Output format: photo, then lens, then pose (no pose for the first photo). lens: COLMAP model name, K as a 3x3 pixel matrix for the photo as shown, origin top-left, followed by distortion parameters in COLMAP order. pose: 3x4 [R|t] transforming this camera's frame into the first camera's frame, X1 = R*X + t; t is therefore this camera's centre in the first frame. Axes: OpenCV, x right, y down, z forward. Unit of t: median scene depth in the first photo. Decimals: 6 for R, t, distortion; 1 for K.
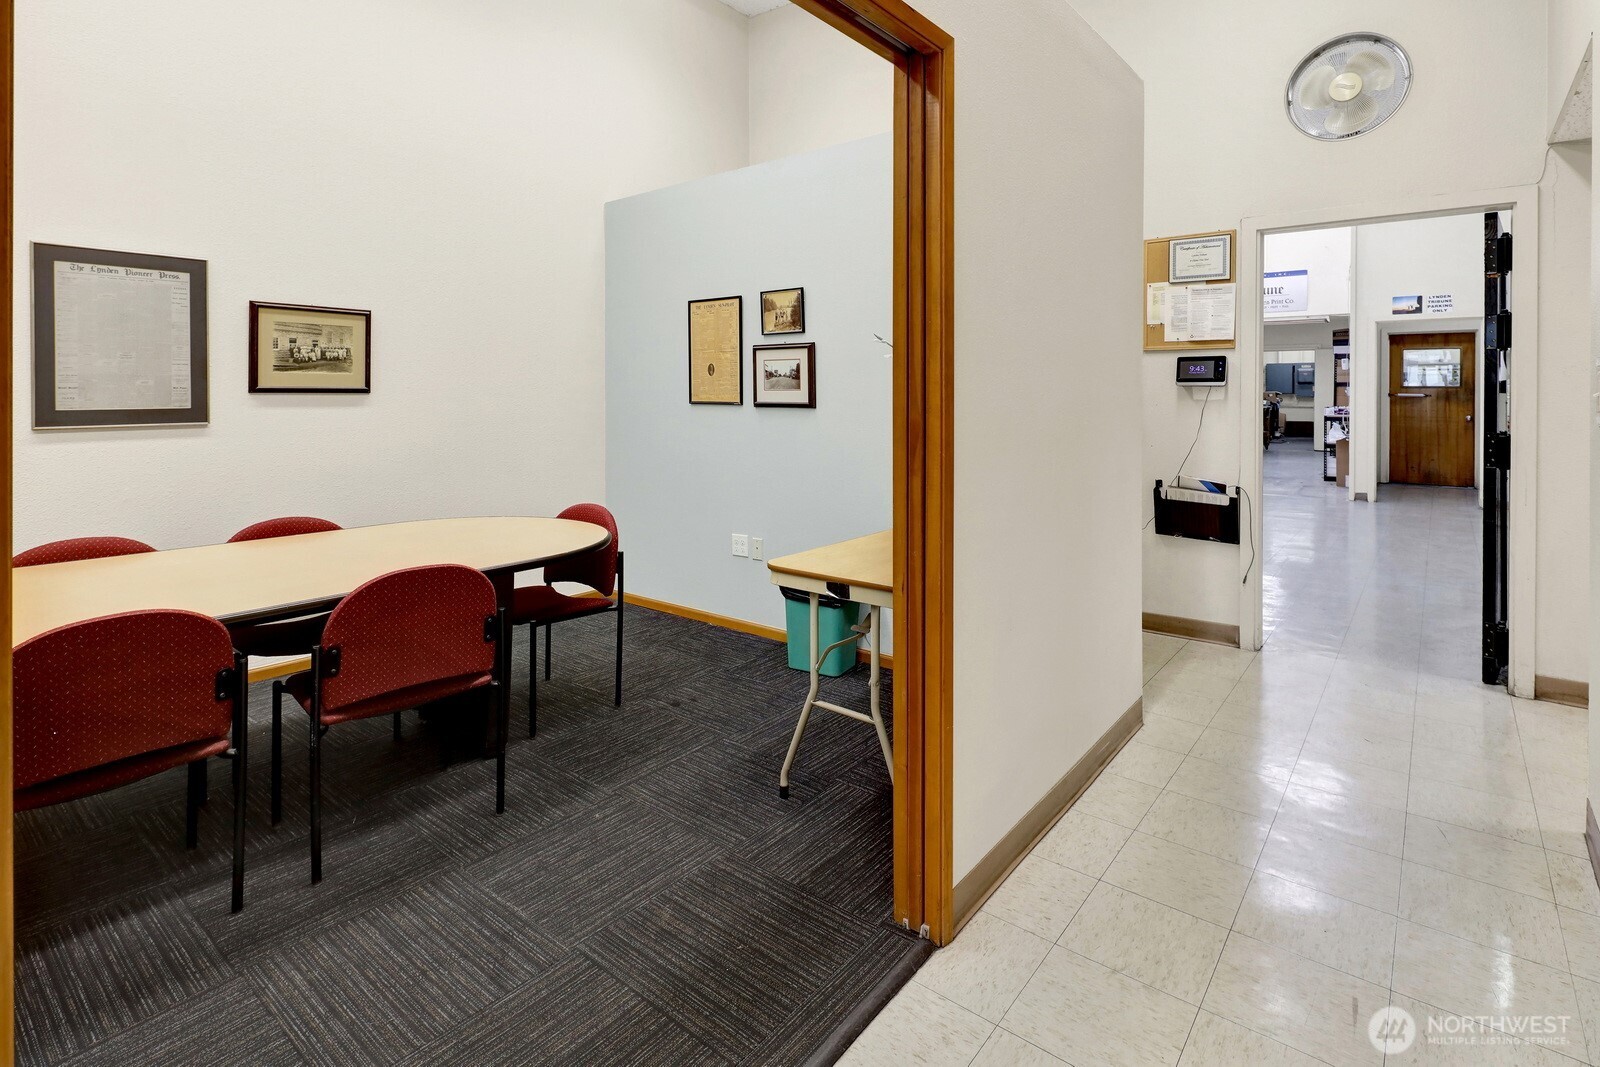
lens RADIAL K [[818.1, 0, 805.4], [0, 818.1, 395.5], [0, 0, 1]] dist [0.002656, -0.002623]
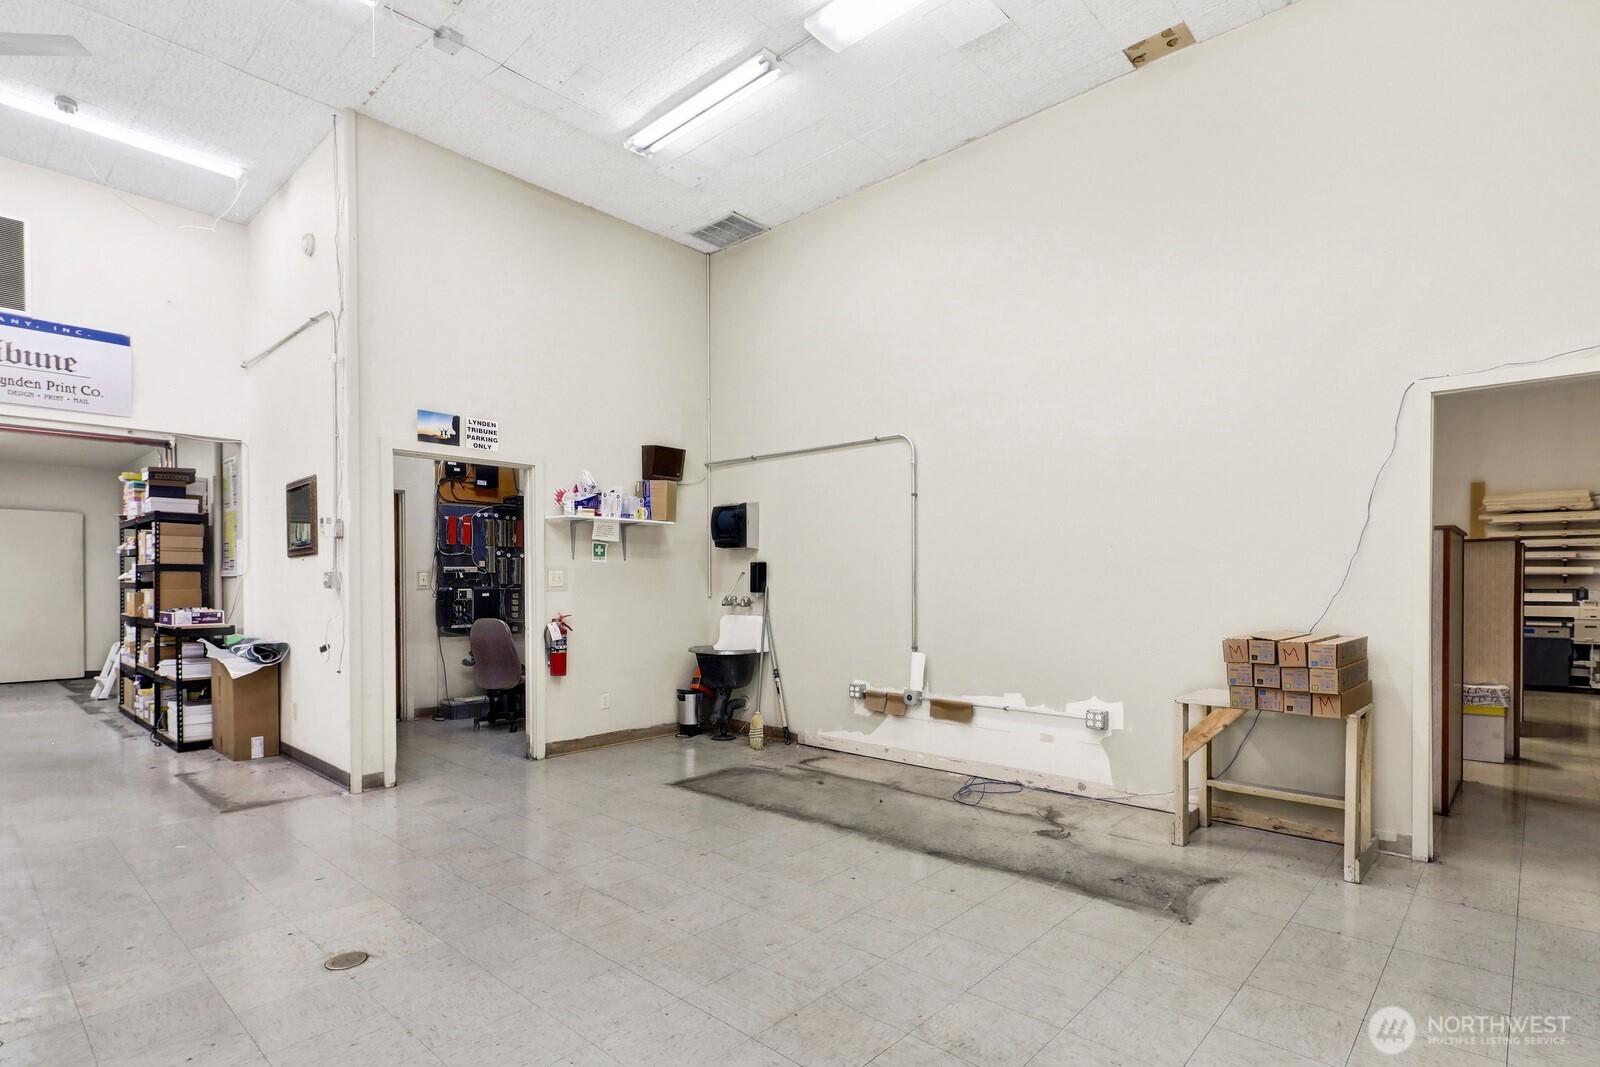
lens RADIAL K [[818.1, 0, 772.8], [0, 818.1, 598.6], [0, 0, 1]] dist [0.002656, -0.002623]
pose [[0.062066, -0.021864, 0.997833, 0.145623], [0.010642, 0.999718, 0.021243, -0.000736], [-0.998015, 0.009301, 0.062281, 0.611925]]
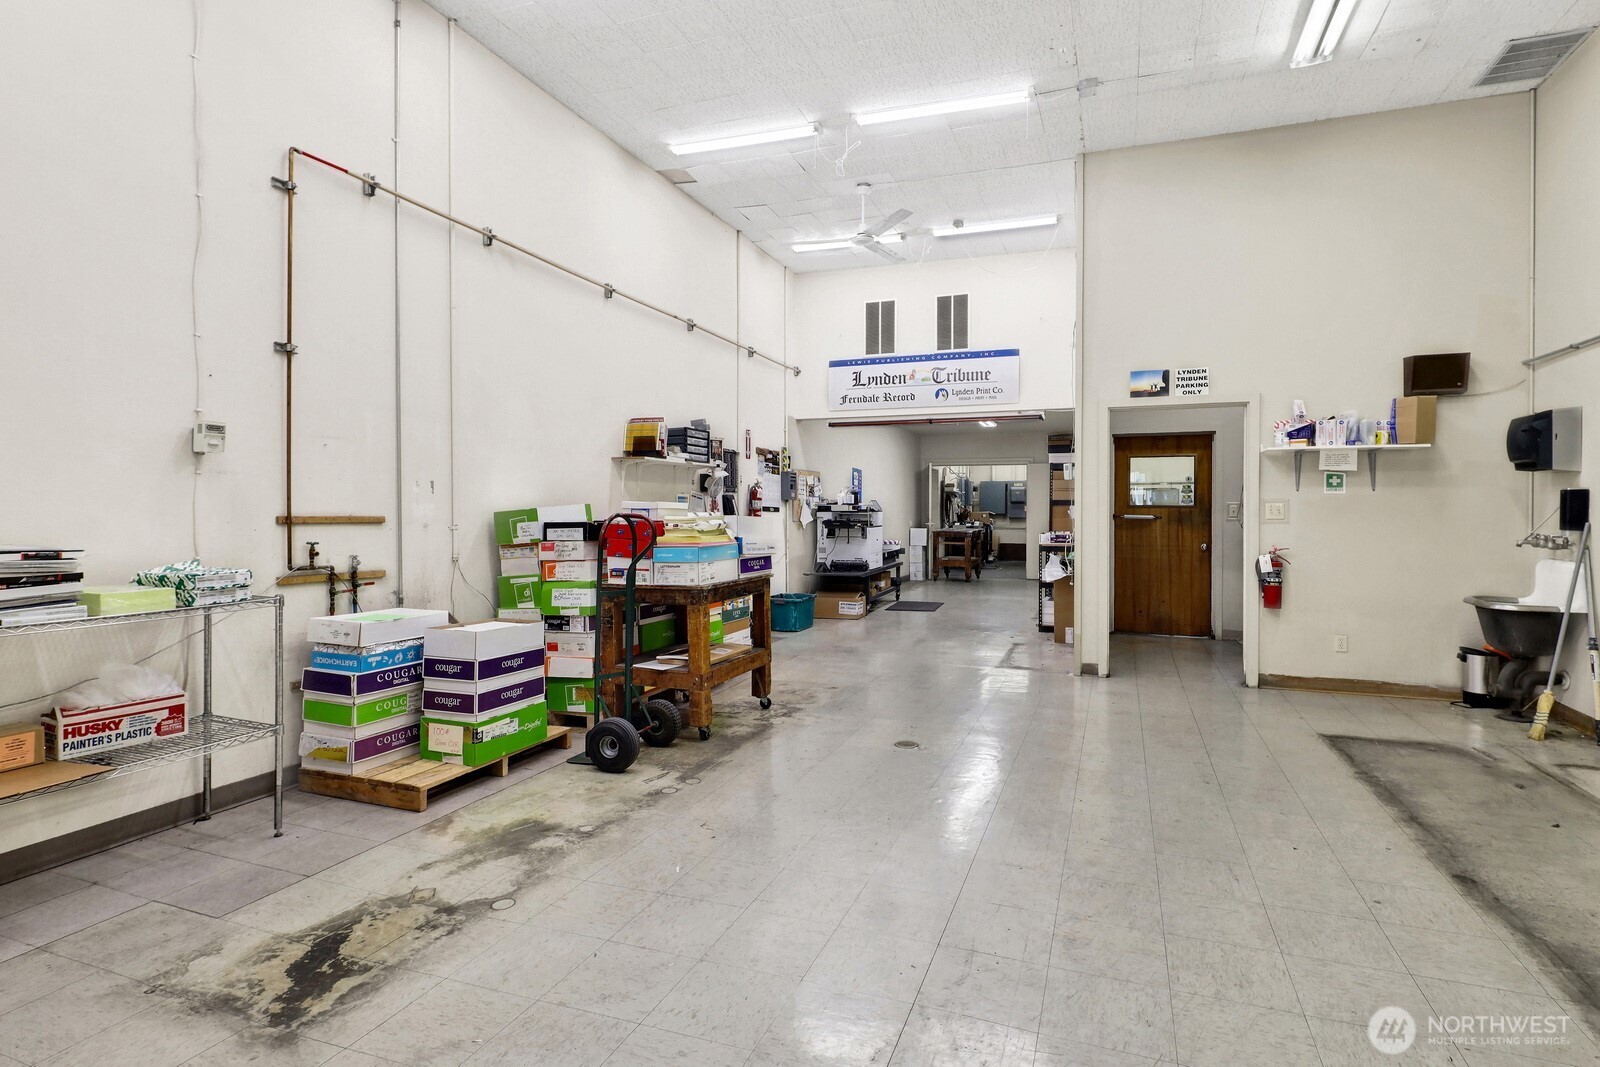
lens RADIAL K [[818.1, 0, 806.8], [0, 818.1, 523.9], [0, 0, 1]] dist [0.002656, -0.002623]
pose [[0.956232, -0.004970, 0.292566, 0.221741], [0.002828, 0.999966, 0.007746, -0.000651], [-0.292594, -0.006579, 0.956214, 0.363559]]
